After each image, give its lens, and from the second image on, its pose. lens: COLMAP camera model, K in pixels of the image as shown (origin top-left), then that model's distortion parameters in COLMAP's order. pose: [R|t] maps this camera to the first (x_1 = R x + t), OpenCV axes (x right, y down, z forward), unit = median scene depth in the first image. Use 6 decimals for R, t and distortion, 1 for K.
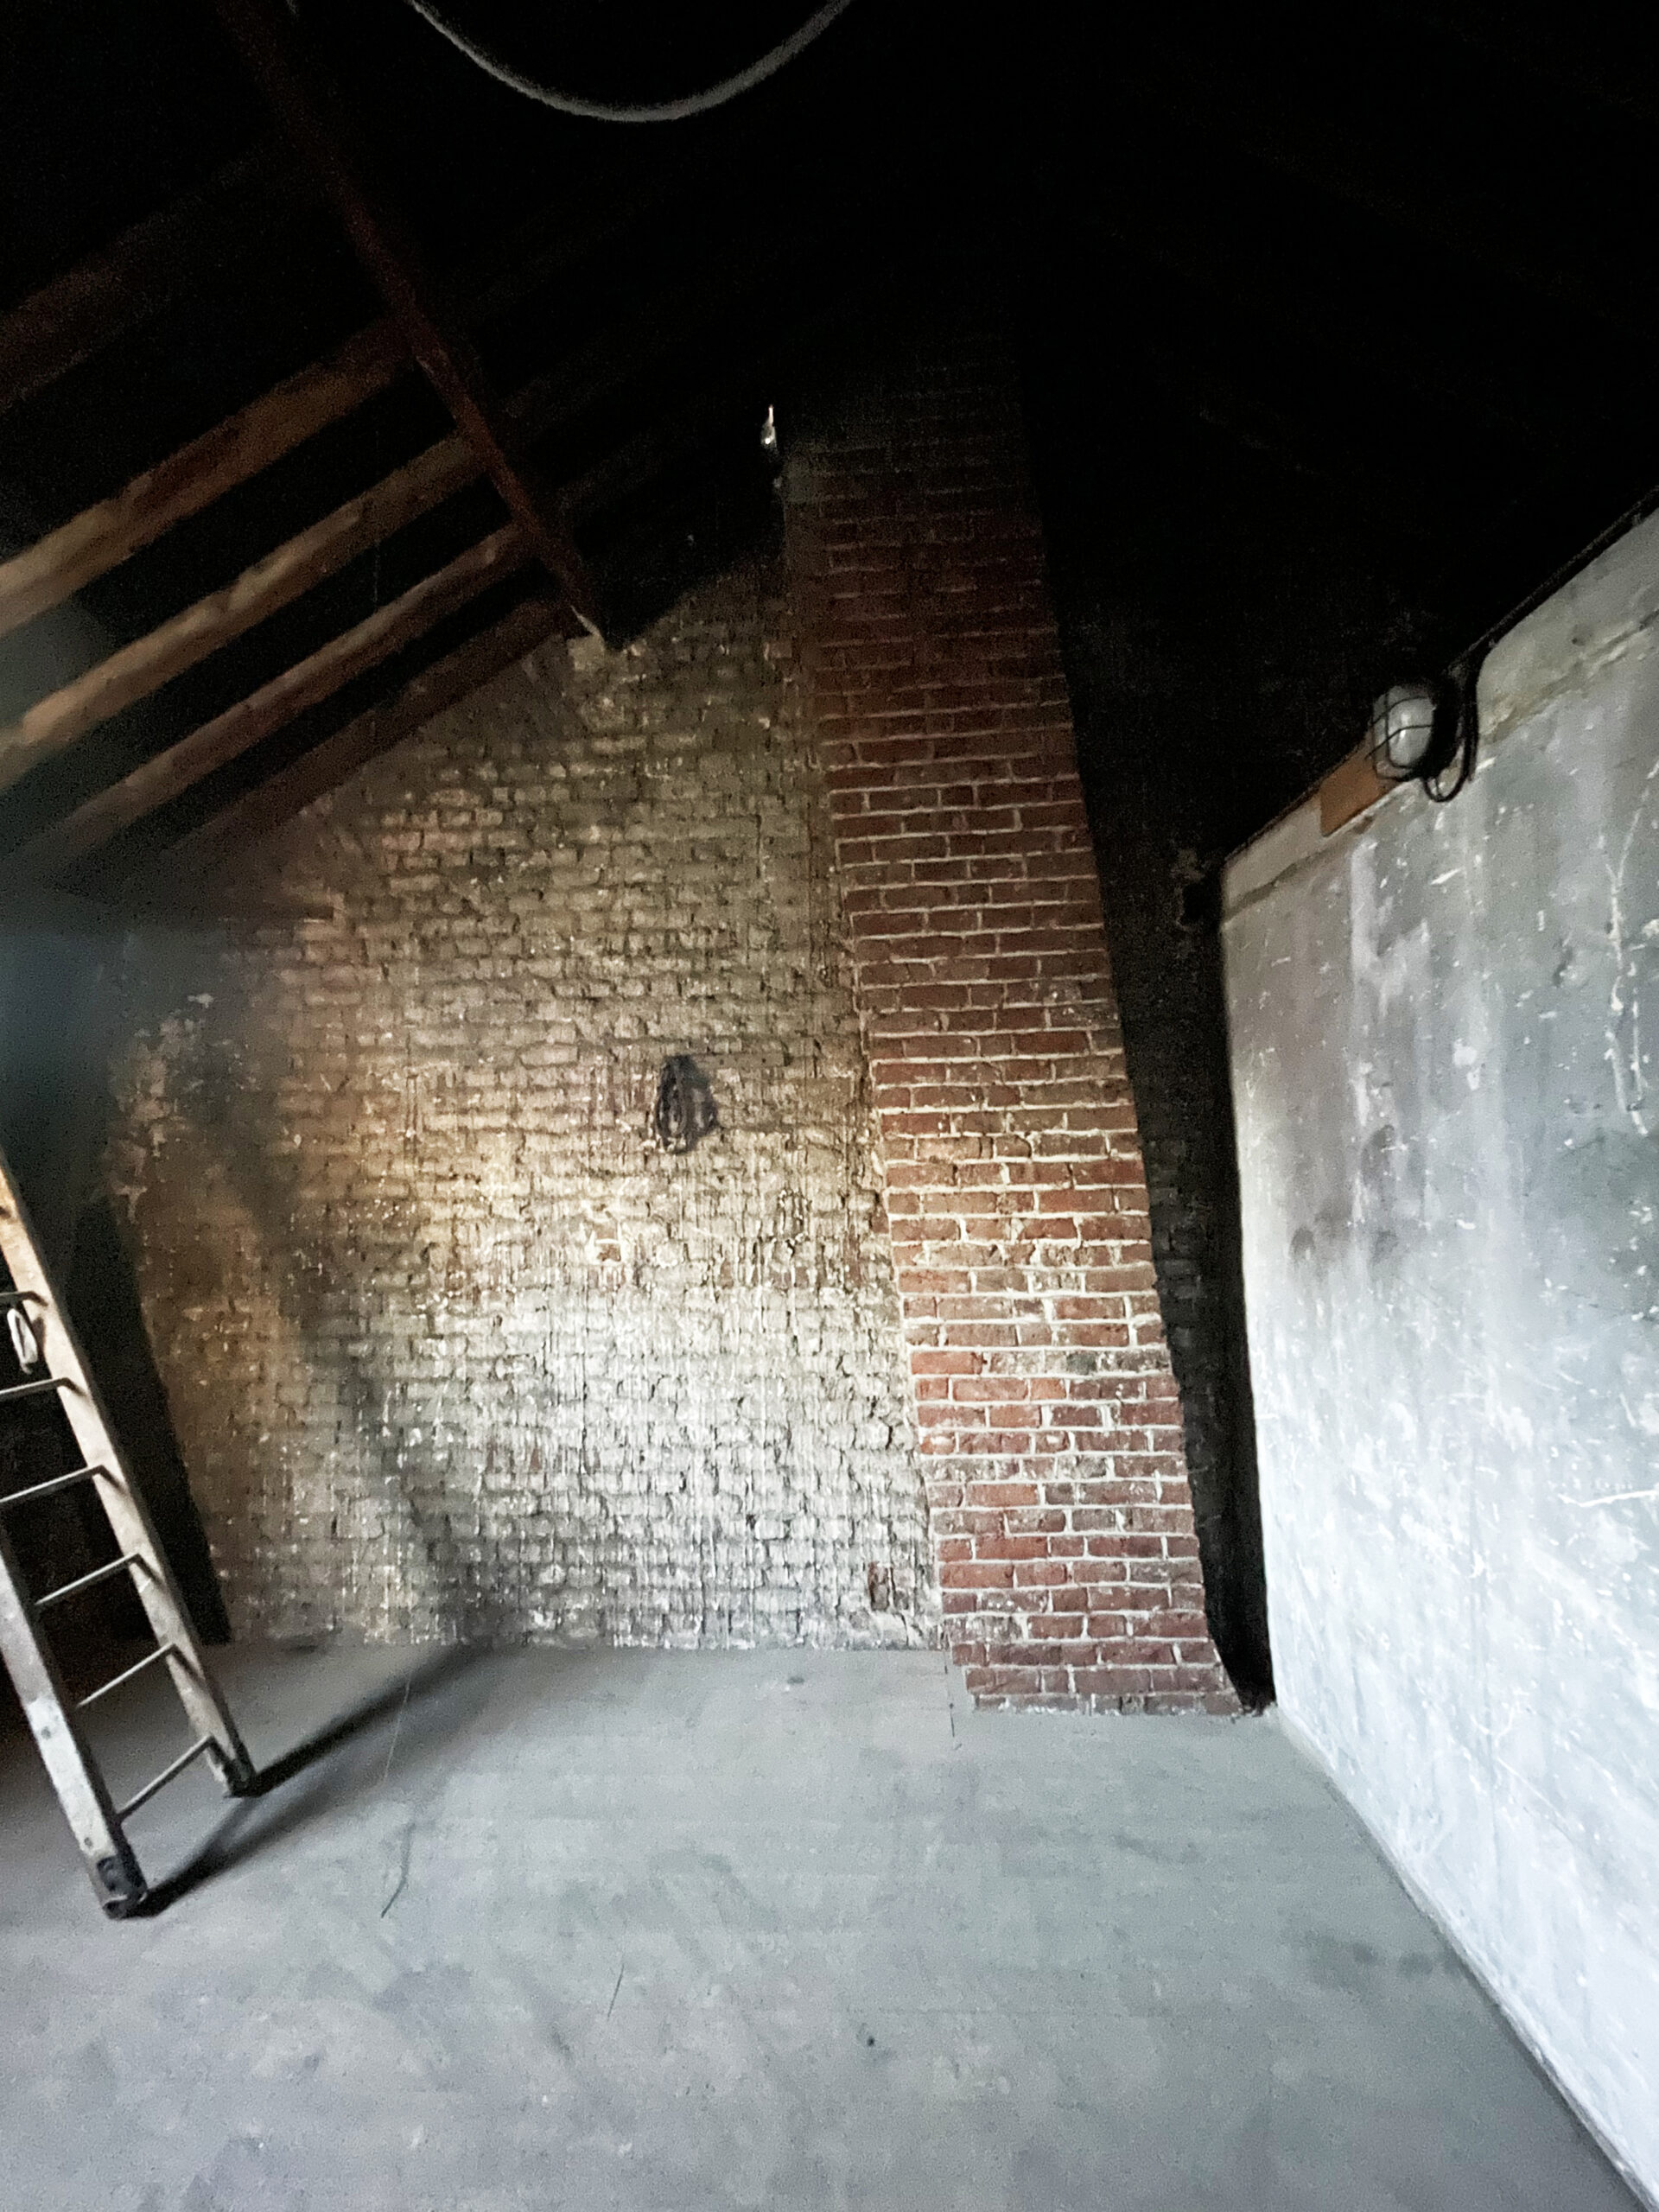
lens RADIAL K [[901.3, 0, 829.5], [0, 901.3, 1106.0], [0, 0, 1]] dist [-0.000546, -0.000236]
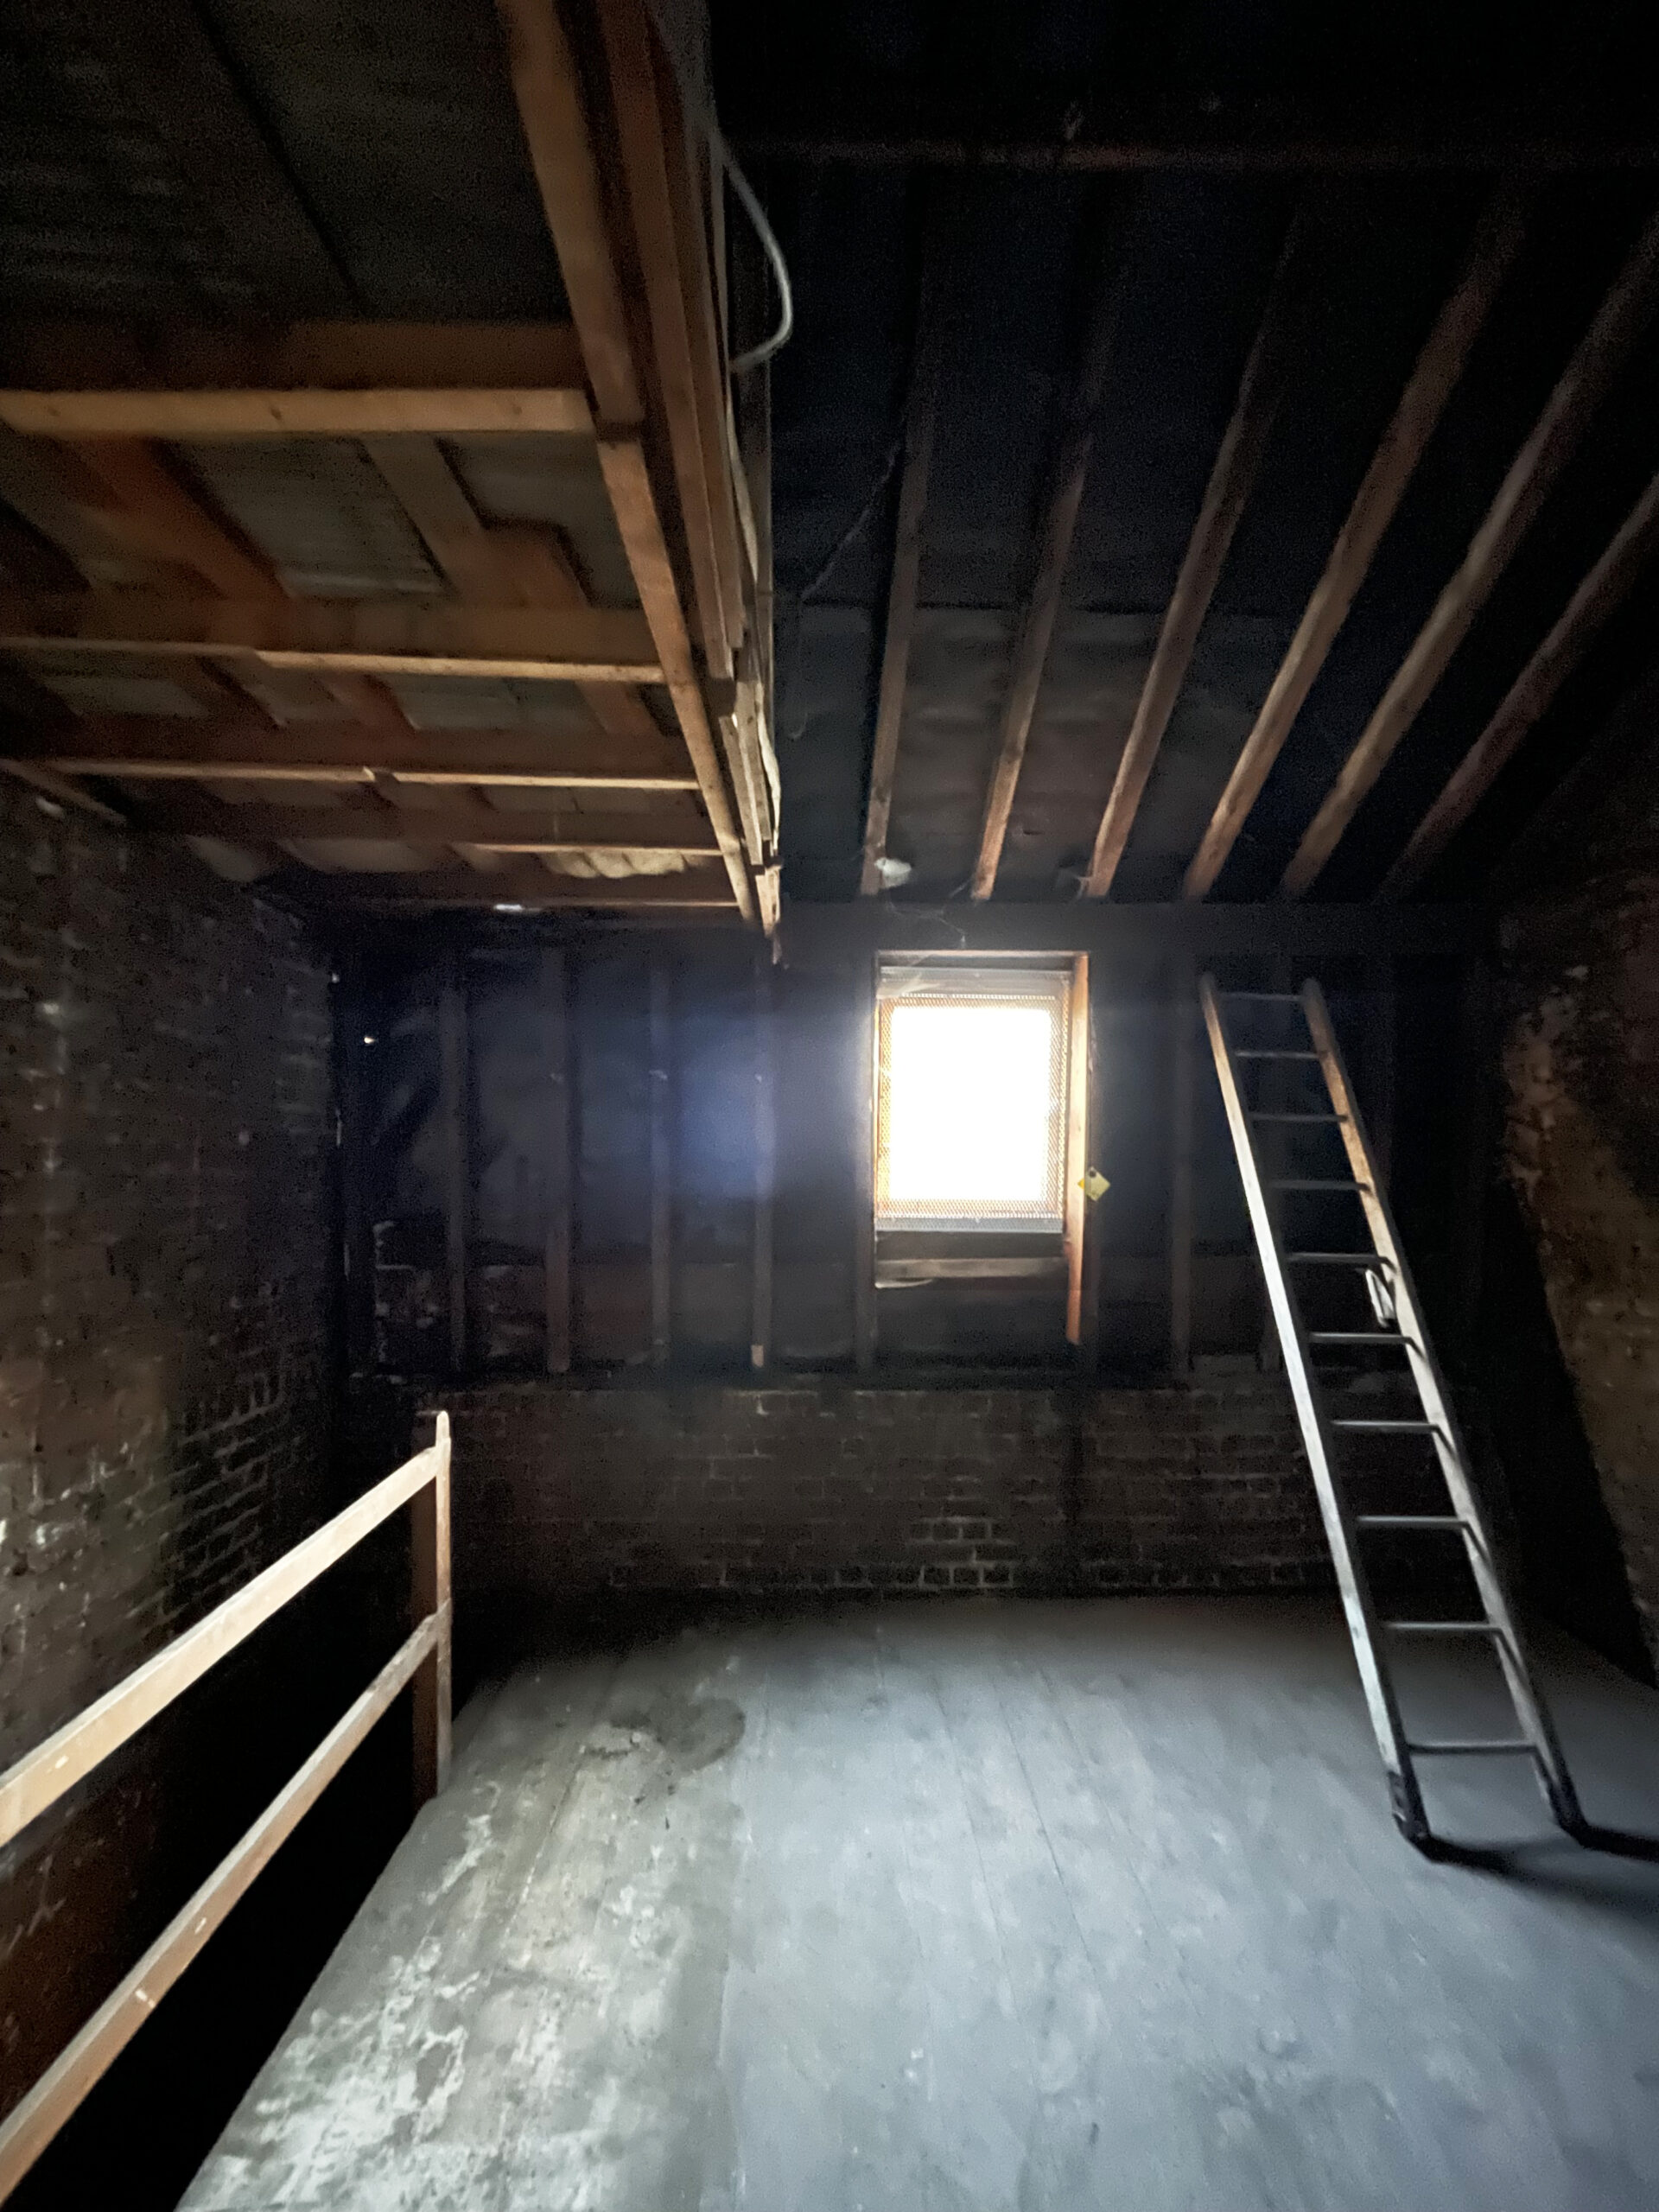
lens RADIAL K [[874.0, 0, 829.5], [0, 874.0, 1106.0], [0, 0, 1]] dist [0.000170, -0.000052]
pose [[0.112374, -0.043488, -0.992714, 0.170305], [0.063869, 0.997292, -0.036458, 0.005373], [0.991611, -0.059307, 0.114848, 0.173370]]
